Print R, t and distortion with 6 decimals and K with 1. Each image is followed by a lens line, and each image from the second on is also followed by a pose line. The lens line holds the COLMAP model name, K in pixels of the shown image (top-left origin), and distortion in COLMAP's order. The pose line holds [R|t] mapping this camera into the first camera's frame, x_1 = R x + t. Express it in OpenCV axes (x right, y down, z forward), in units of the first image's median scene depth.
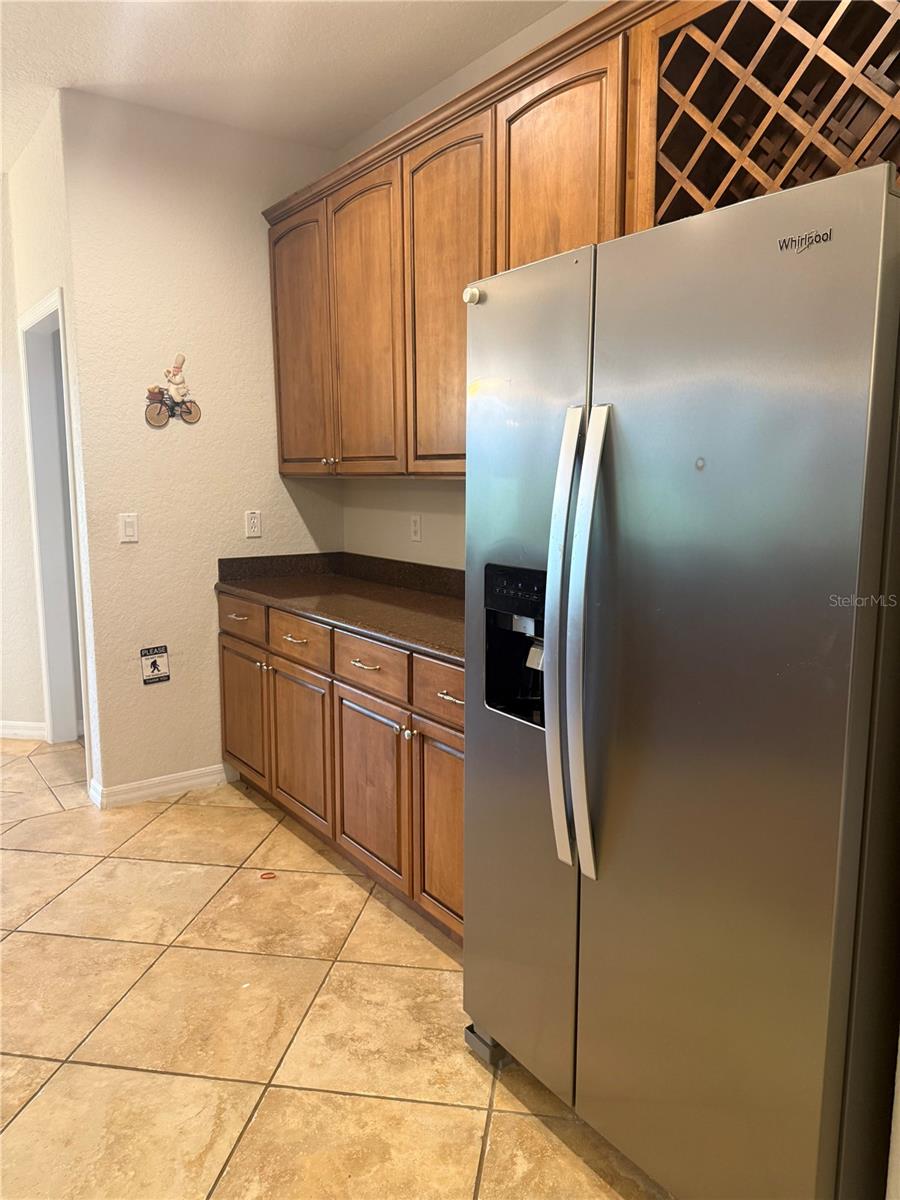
lens RADIAL K [[845.1, 0, 448.7], [0, 845.1, 594.4], [0, 0, 1]] dist [0.039906, -0.053713]
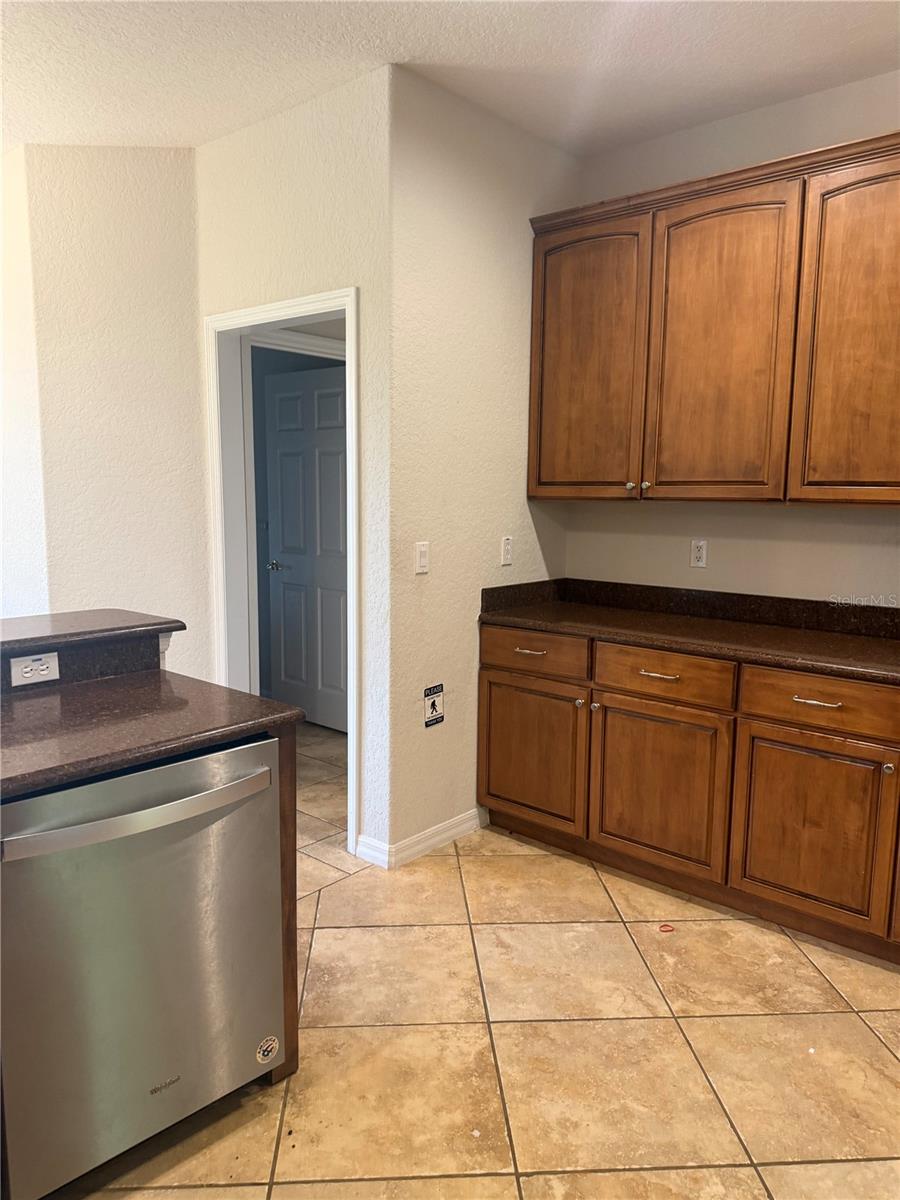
lens RADIAL K [[845.1, 0, 449.9], [0, 845.1, 599.0], [0, 0, 1]] dist [0.039906, -0.053713]
pose [[0.974814, -0.016532, 0.222405, -0.570699], [0.018592, 0.999801, -0.007172, -0.026458], [-0.222243, 0.011126, 0.974928, 0.116814]]
